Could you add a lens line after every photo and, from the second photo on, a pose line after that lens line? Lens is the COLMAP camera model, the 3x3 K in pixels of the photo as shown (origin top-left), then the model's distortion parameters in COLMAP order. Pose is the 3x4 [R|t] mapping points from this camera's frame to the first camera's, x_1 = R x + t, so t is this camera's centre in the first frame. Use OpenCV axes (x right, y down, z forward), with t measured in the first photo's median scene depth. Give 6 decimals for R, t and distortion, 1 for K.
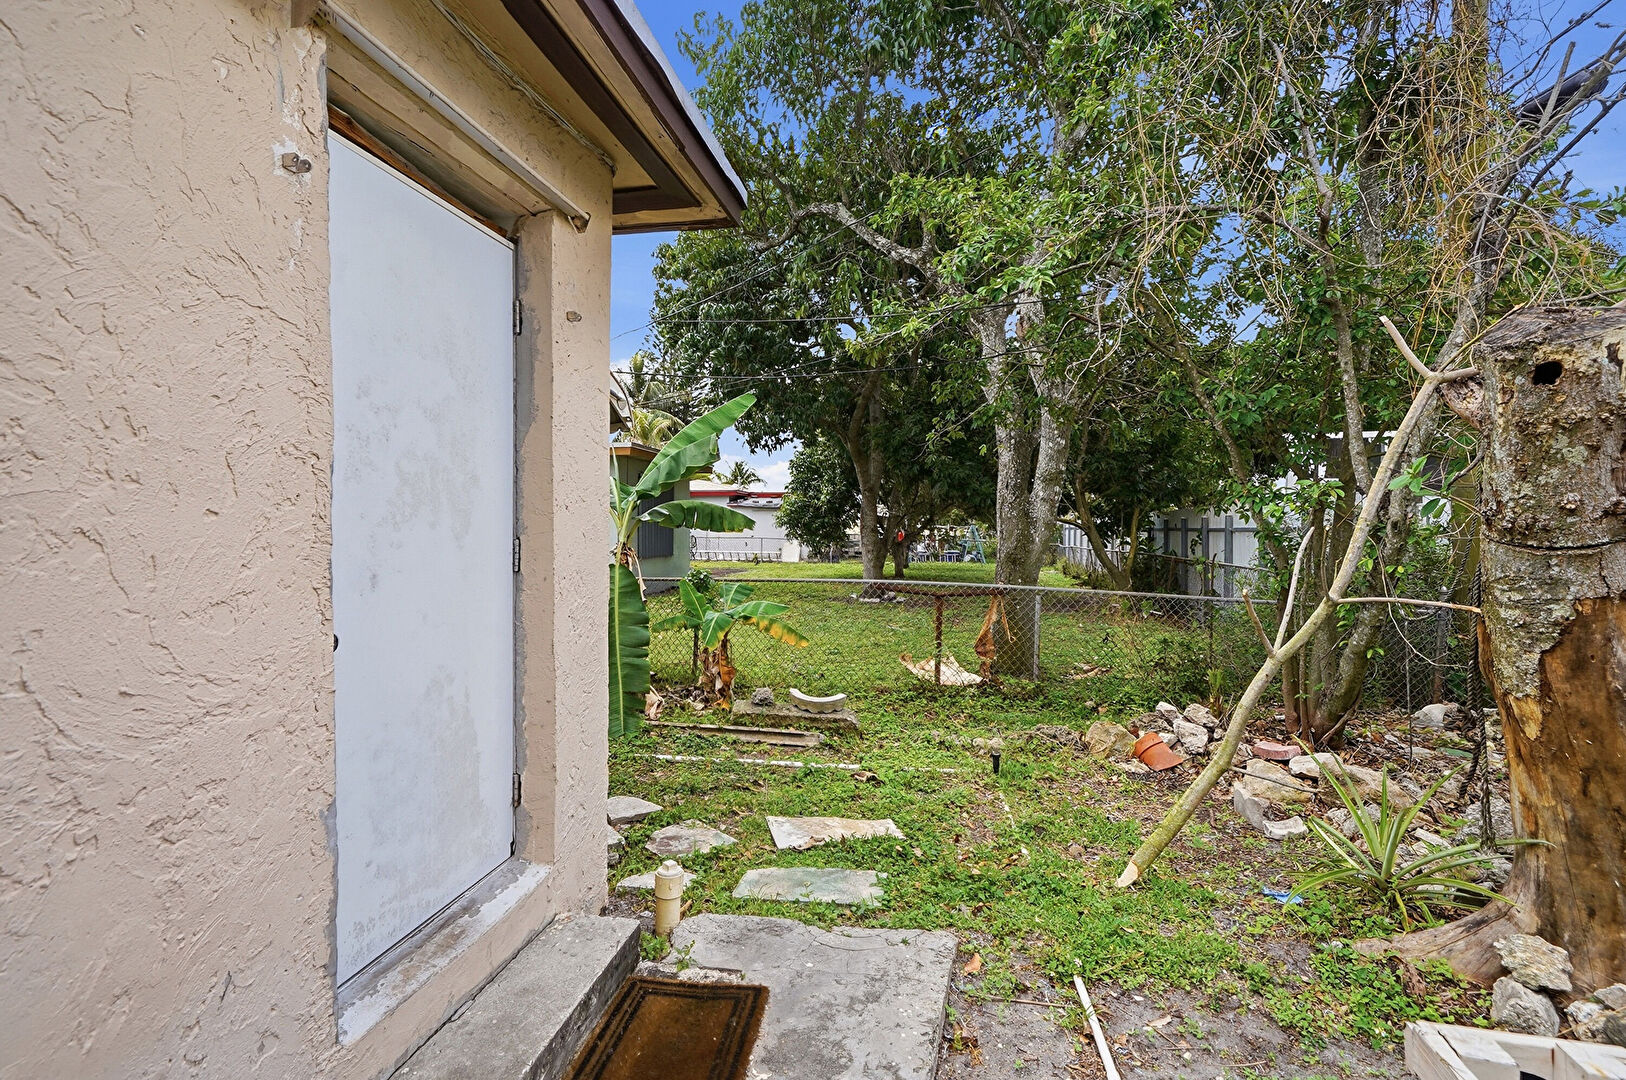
lens RADIAL K [[736.1, 0, 813.0], [0, 736.1, 540.0], [0, 0, 1]] dist [0.002643, 0.000234]
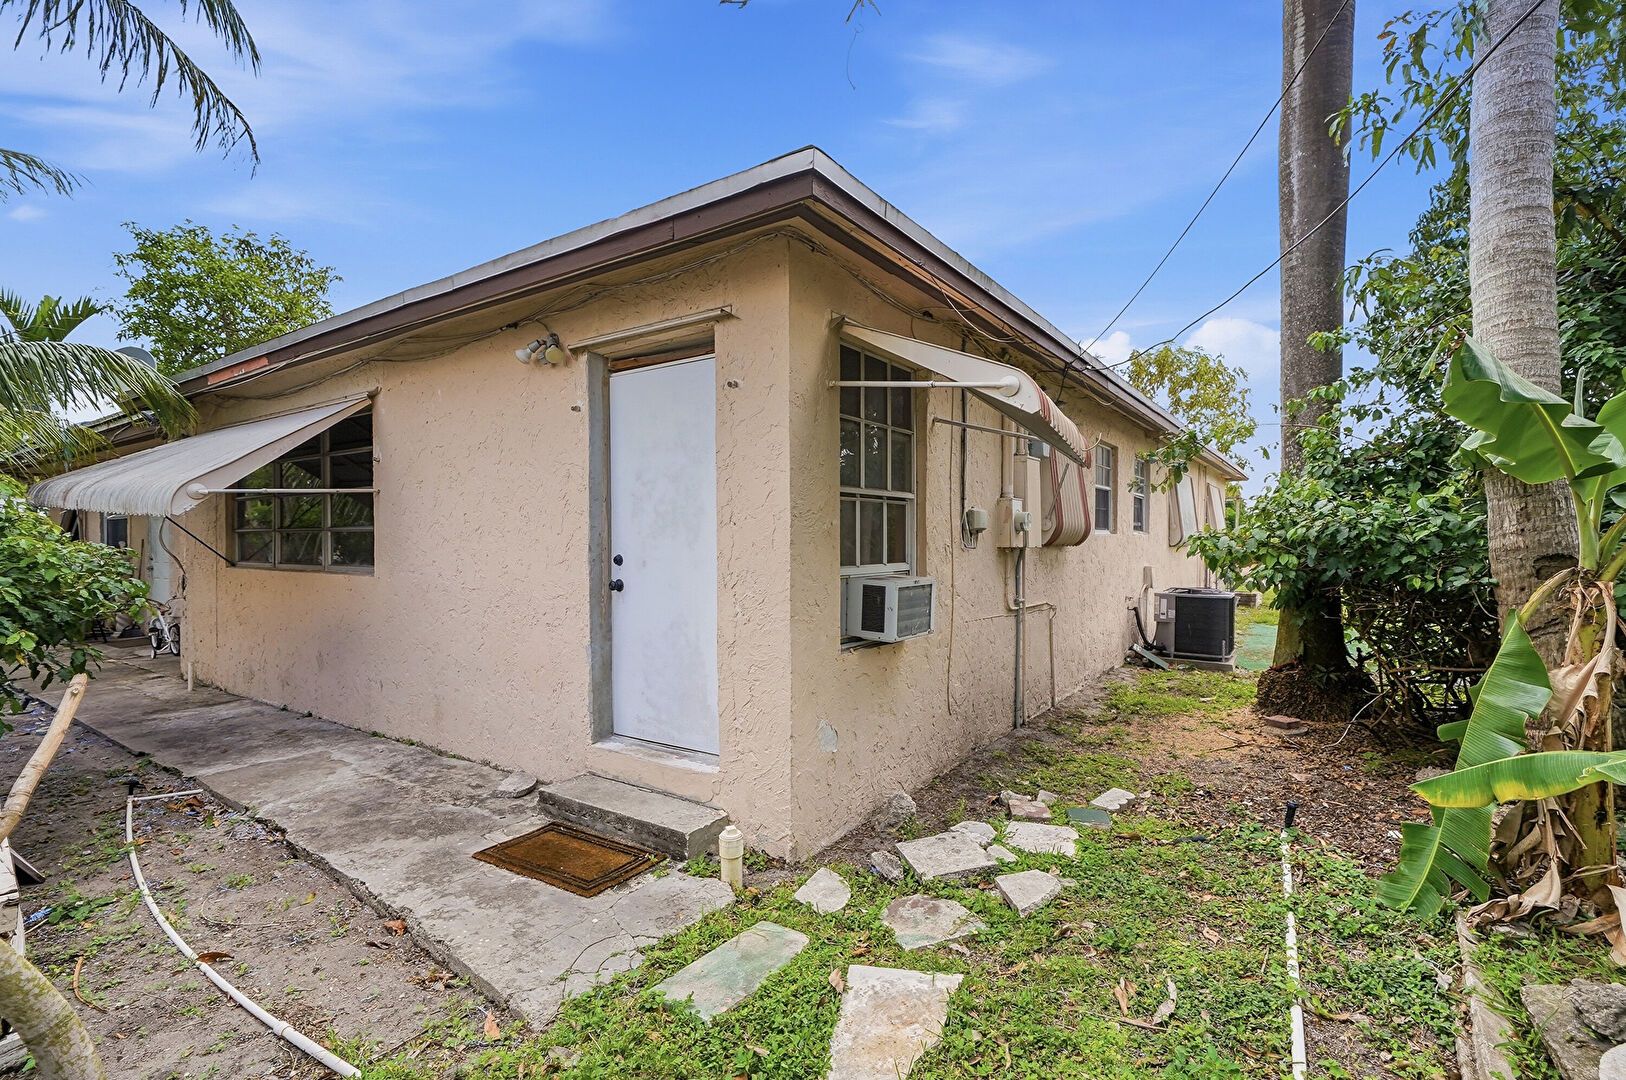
lens RADIAL K [[736.1, 0, 813.0], [0, 736.1, 540.0], [0, 0, 1]] dist [0.002643, 0.000234]
pose [[-0.373590, 0.004611, -0.927583, 0.981734], [-0.011226, 0.999892, 0.009492, -0.031167], [0.927526, 0.013959, -0.373497, 1.837333]]
